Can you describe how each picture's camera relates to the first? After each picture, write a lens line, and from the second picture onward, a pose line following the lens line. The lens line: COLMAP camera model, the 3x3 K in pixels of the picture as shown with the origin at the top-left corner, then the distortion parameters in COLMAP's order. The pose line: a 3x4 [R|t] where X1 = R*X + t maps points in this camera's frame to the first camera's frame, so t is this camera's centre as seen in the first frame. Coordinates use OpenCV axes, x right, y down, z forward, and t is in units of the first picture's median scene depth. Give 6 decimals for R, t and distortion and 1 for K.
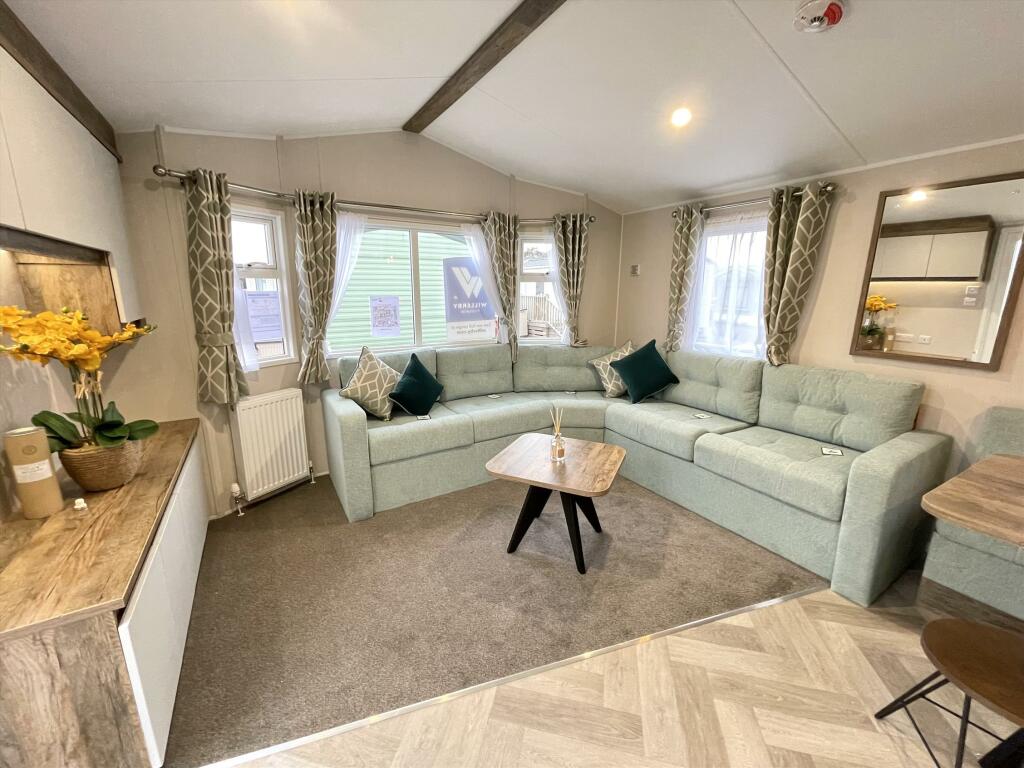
lens RADIAL K [[409.6, 0, 508.9], [0, 409.6, 380.5], [0, 0, 1]] dist [-0.002687, -0.000744]
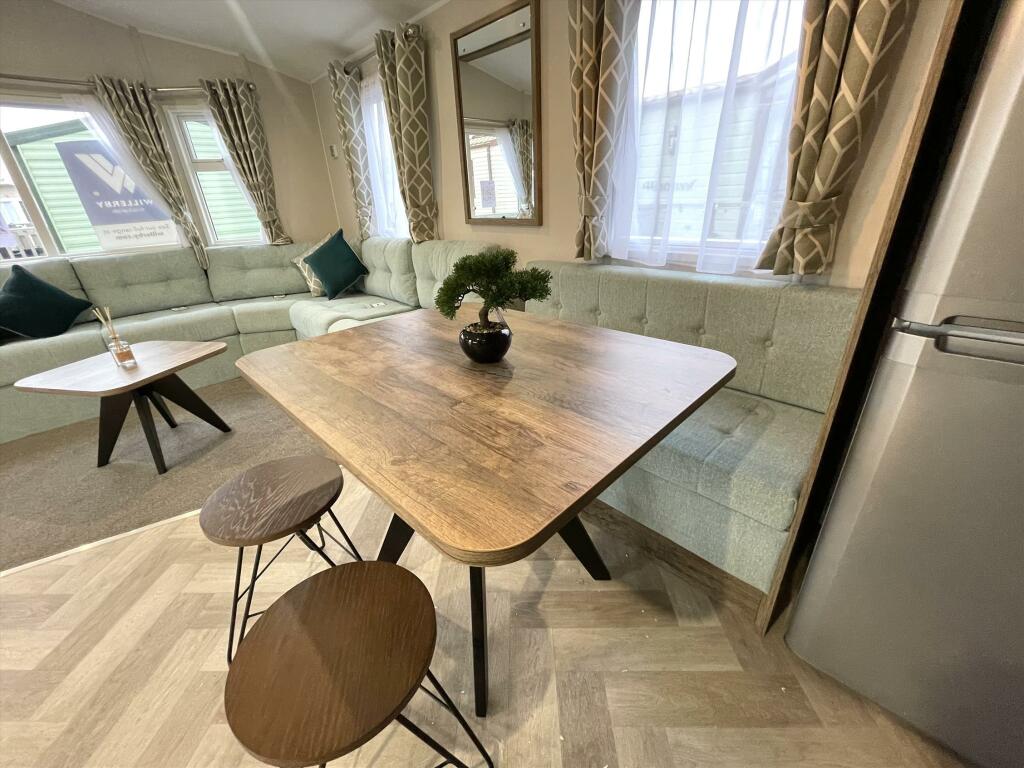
lens RADIAL K [[409.6, 0, 508.9], [0, 409.6, 380.5], [0, 0, 1]] dist [-0.002687, -0.000744]
pose [[0.975808, -0.133159, 0.173397, 0.504392], [0.096356, 0.973875, 0.205627, 0.079228], [-0.196249, -0.183945, 0.963146, -0.035488]]
